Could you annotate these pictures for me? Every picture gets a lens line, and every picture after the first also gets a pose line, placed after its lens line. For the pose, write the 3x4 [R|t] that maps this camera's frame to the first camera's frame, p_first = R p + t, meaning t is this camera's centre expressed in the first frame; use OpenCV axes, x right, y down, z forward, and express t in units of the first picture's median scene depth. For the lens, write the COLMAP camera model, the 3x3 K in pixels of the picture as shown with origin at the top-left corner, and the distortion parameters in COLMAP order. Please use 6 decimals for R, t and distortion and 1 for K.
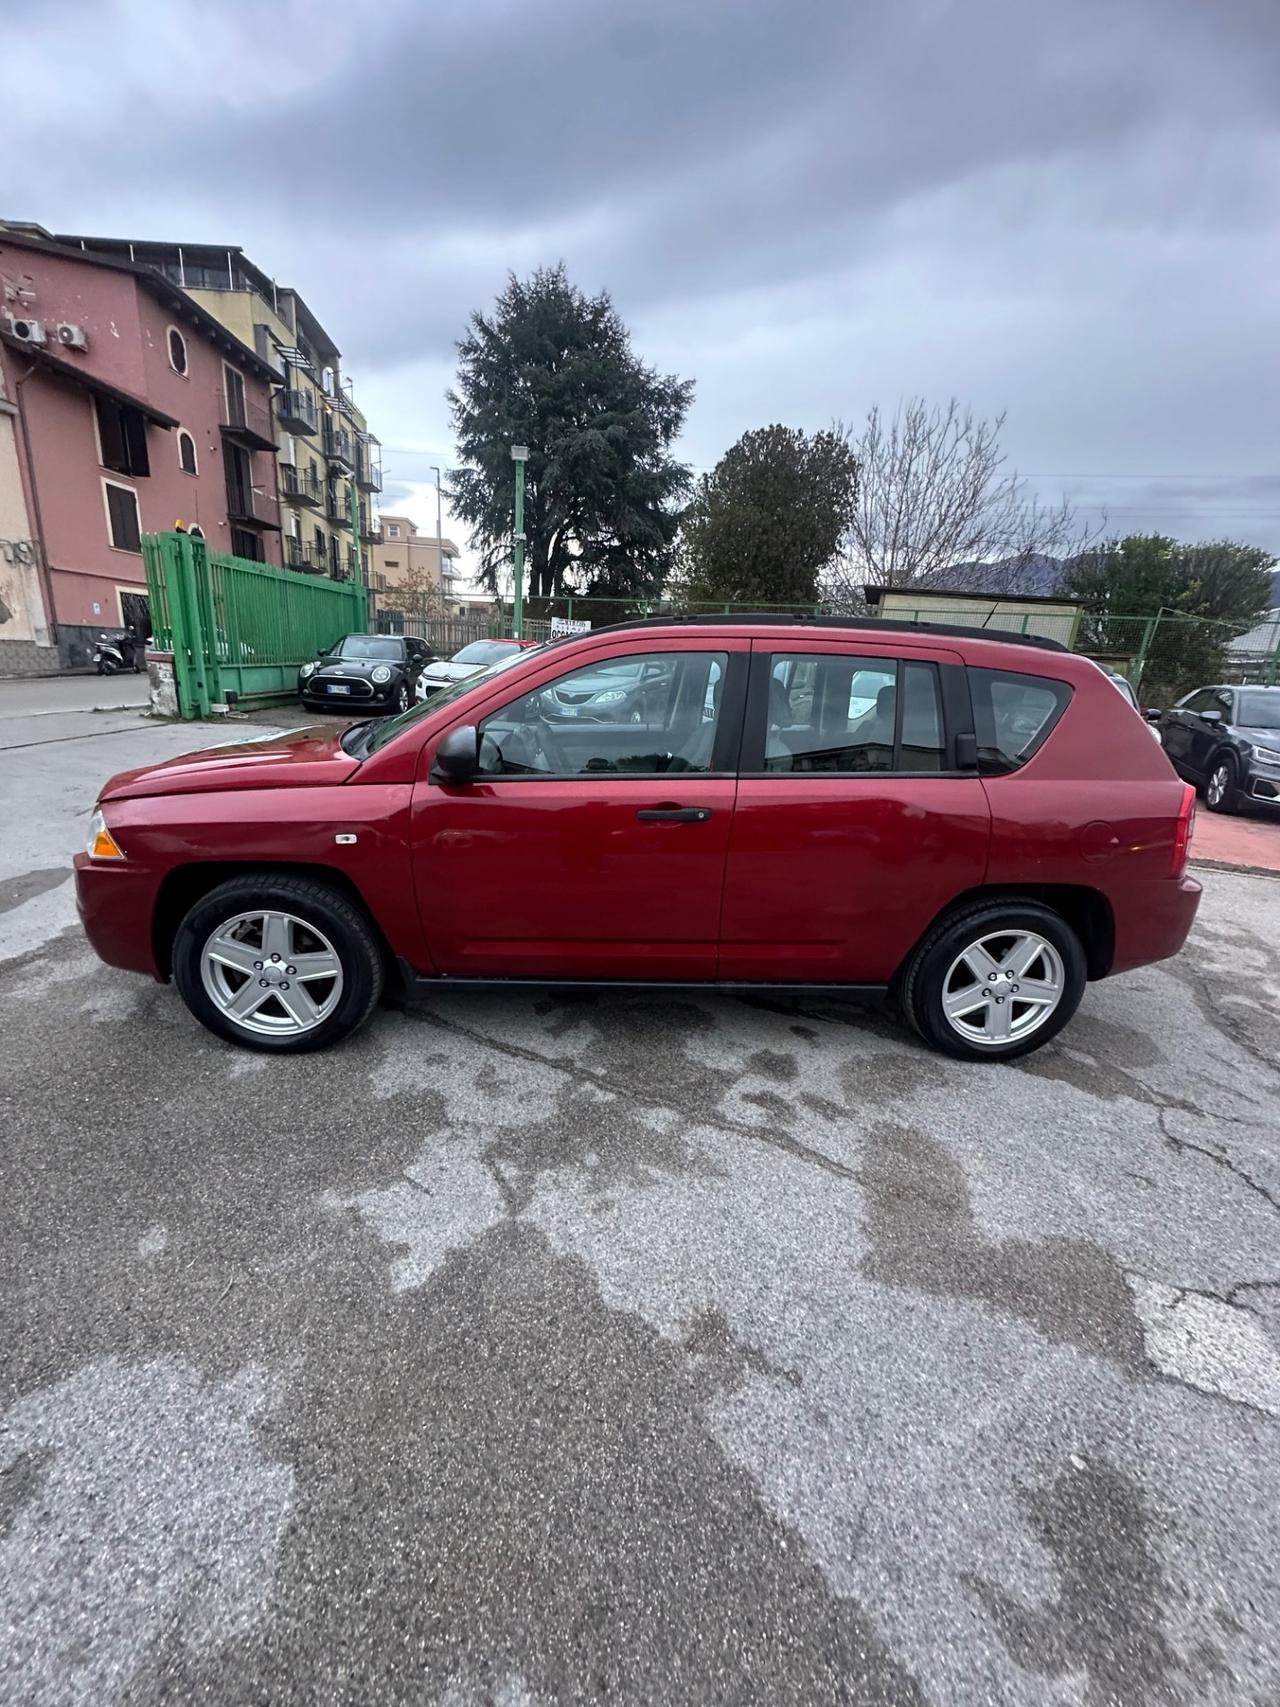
lens RADIAL K [[679.8, 0, 639.7], [0, 679.8, 851.9], [0, 0, 1]] dist [-0.005279, 0.000676]
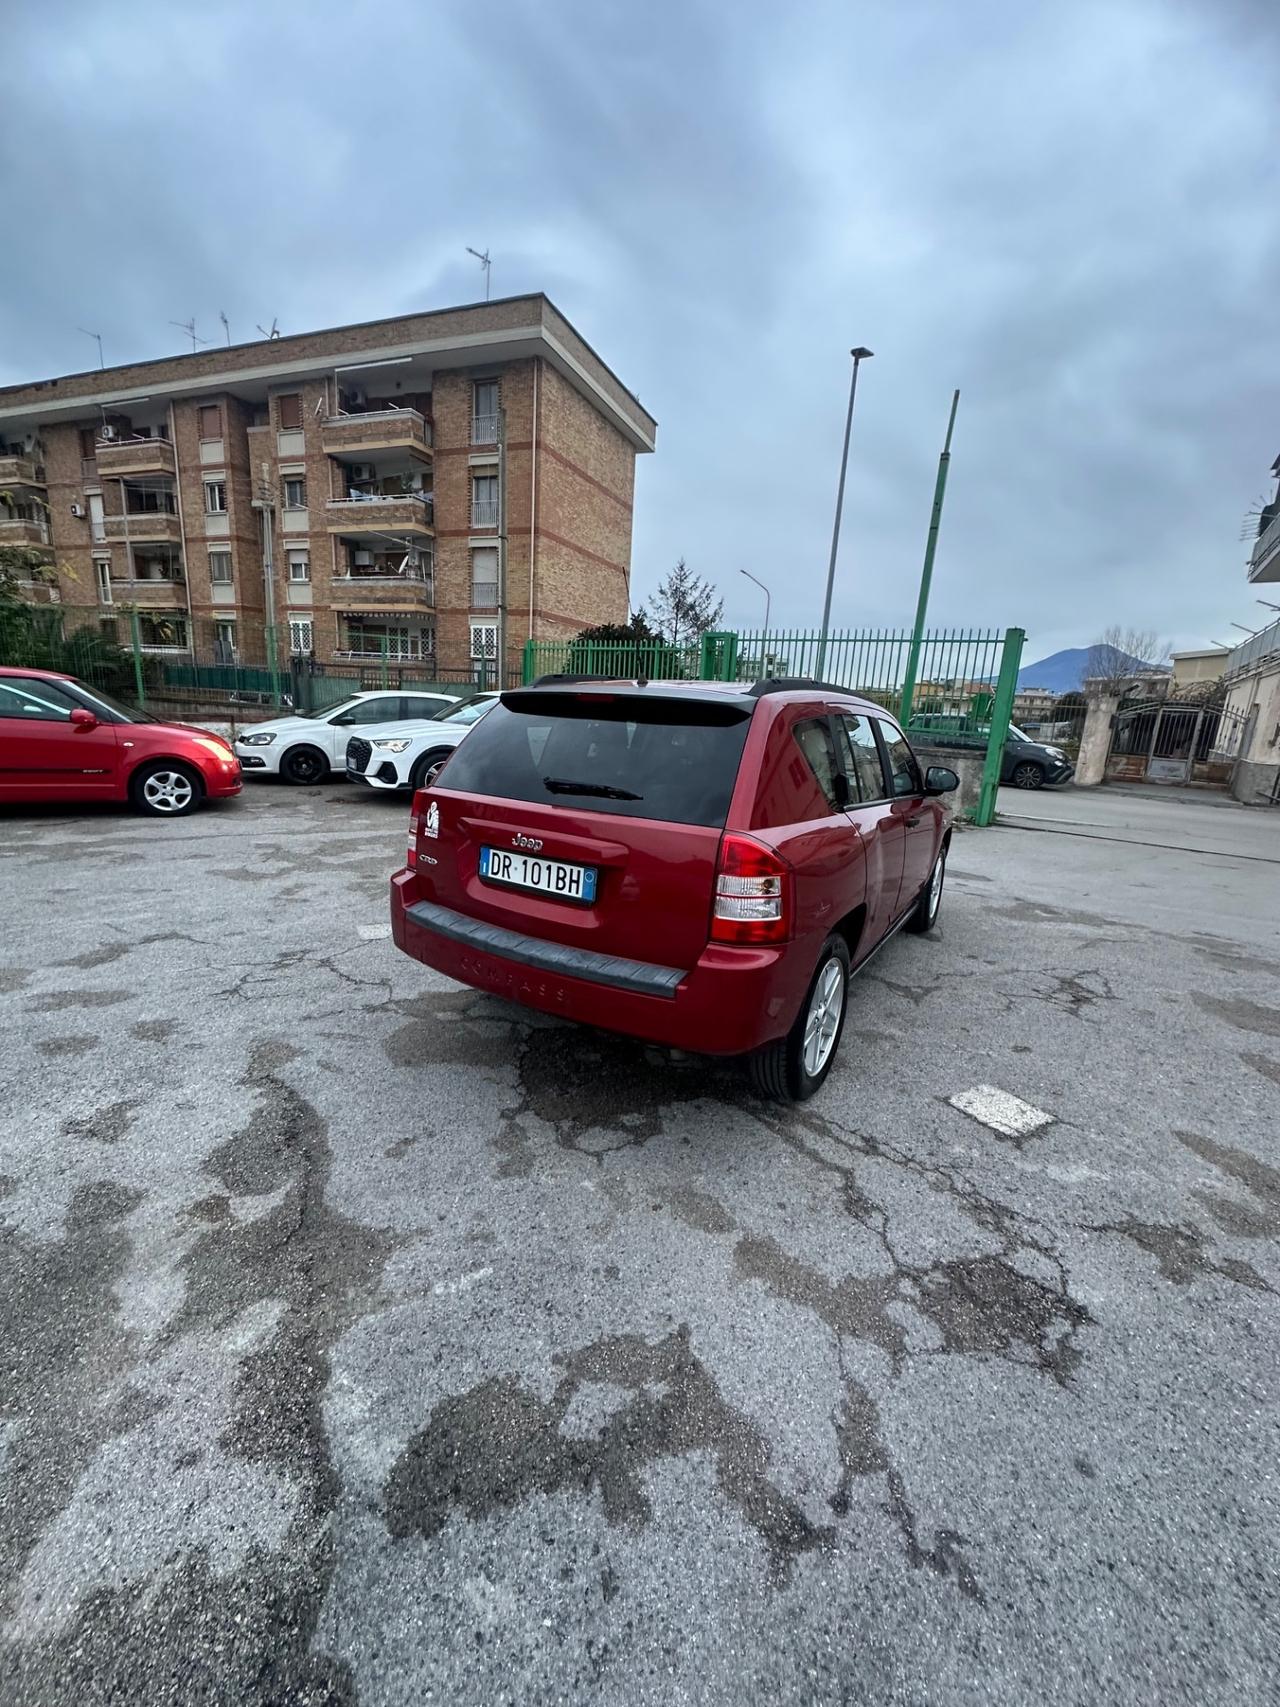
lens RADIAL K [[679.8, 0, 638.5], [0, 679.8, 849.3], [0, 0, 1]] dist [-0.005279, 0.000676]
pose [[-0.579404, 0.083253, -0.810777, 1.254518], [-0.311424, 0.896675, 0.314626, -0.390143], [0.753197, 0.434791, -0.493610, 1.540346]]
